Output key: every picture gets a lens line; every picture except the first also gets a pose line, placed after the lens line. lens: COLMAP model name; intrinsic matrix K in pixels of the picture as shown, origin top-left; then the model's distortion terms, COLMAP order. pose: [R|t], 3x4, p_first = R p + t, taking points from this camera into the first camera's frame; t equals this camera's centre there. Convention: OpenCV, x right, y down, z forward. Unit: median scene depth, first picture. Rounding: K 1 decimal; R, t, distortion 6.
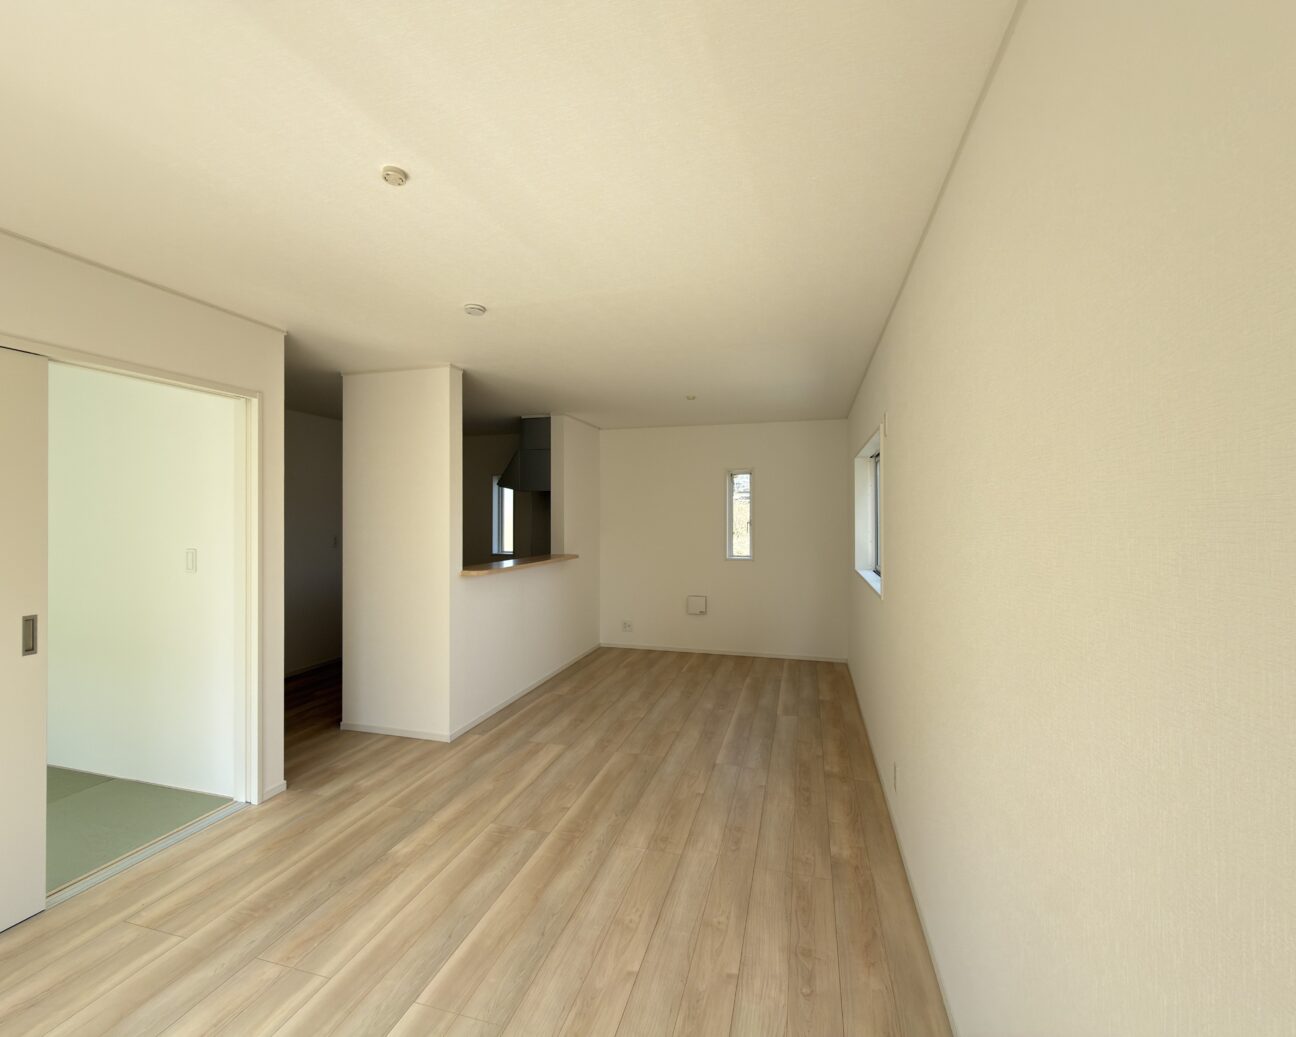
lens RADIAL K [[557.4, 0, 646.8], [0, 557.4, 517.0], [0, 0, 1]] dist [0.000285, 0.000057]
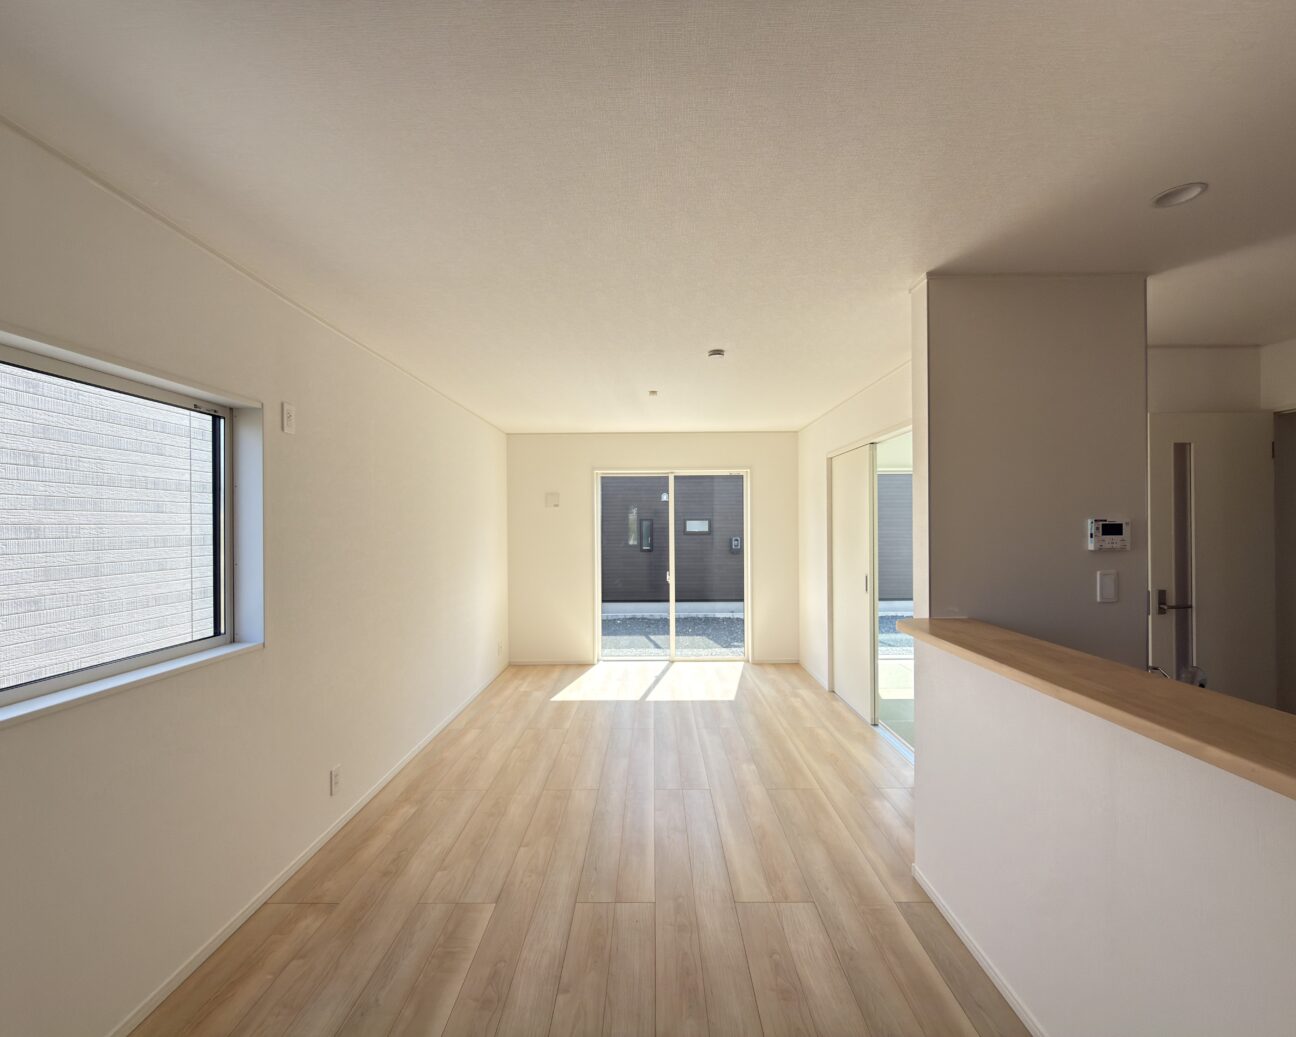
lens RADIAL K [[557.4, 0, 648.0], [0, 557.4, 521.7], [0, 0, 1]] dist [0.000285, 0.000057]
pose [[-0.964408, 0.004903, -0.264375, 0.151675], [0.006626, 0.999962, -0.005626, -0.006039], [0.264337, -0.007177, -0.964404, 2.100635]]
